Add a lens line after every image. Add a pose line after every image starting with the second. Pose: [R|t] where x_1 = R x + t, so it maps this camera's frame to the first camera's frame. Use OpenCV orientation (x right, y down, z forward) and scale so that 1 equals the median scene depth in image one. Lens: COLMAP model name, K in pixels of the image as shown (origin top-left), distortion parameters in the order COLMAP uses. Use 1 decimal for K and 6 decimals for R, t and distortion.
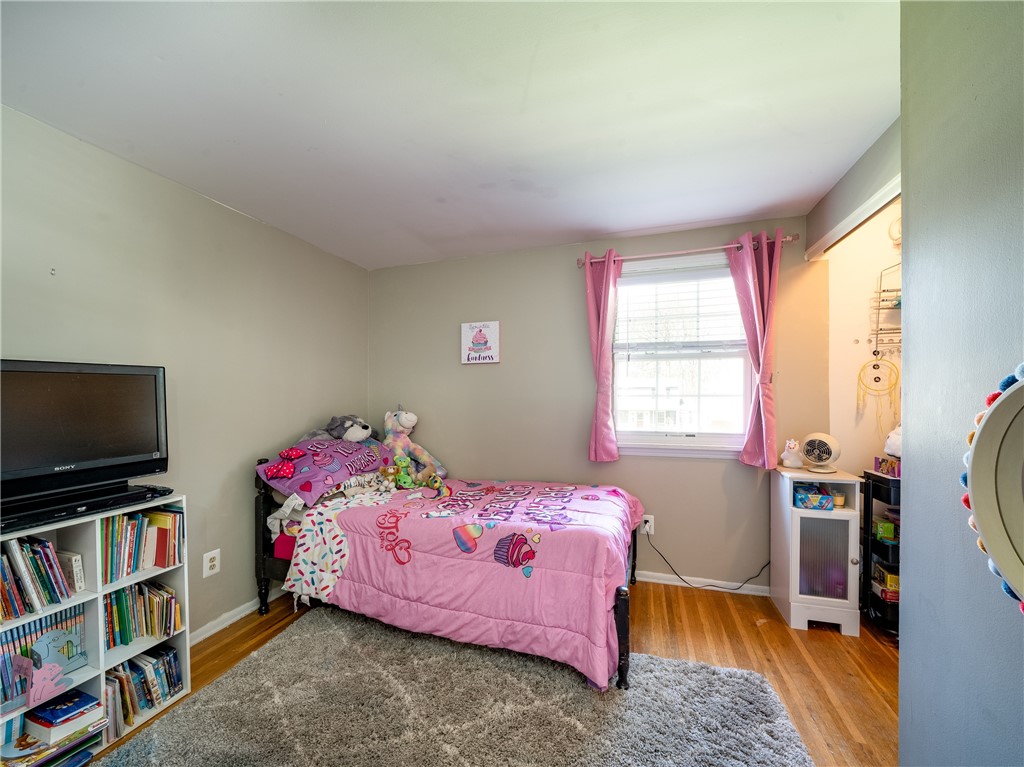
lens RADIAL K [[403.8, 0, 512.1], [0, 403.8, 391.5], [0, 0, 1]] dist [-0.001165, -0.000107]
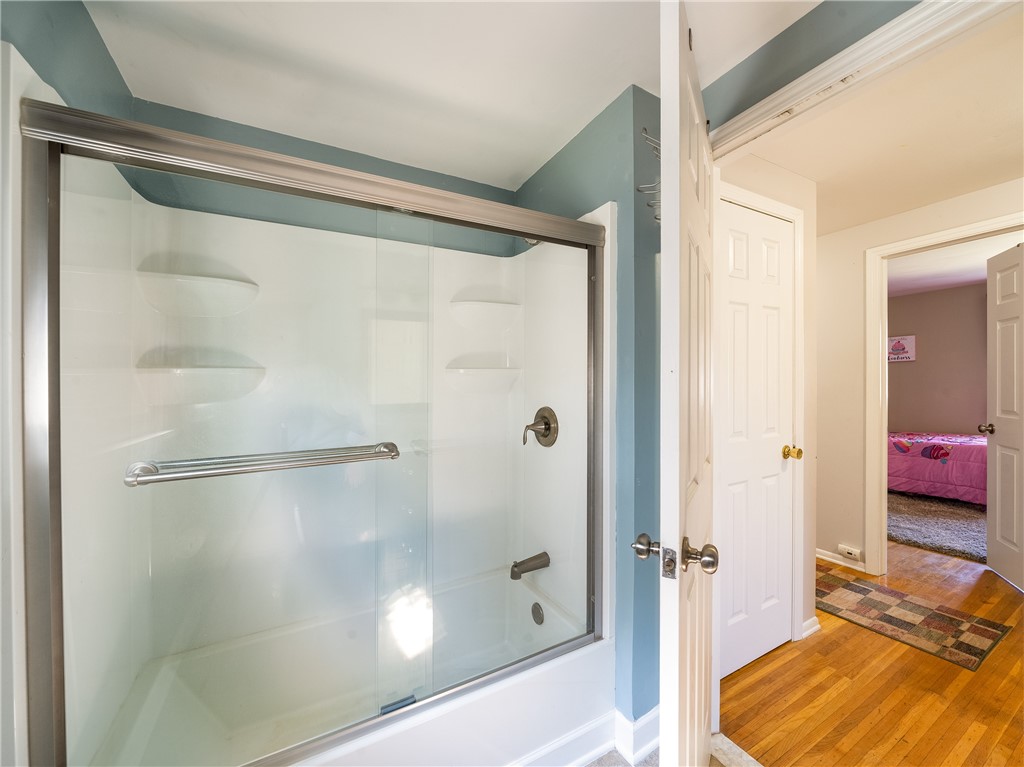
lens RADIAL K [[403.8, 0, 513.5], [0, 403.8, 384.3], [0, 0, 1]] dist [-0.001165, -0.000107]
pose [[0.726933, 0.003630, -0.686699, -0.154746], [0.003635, 0.999952, 0.009134, 0.001706], [0.686699, -0.009136, 0.726885, -2.130689]]
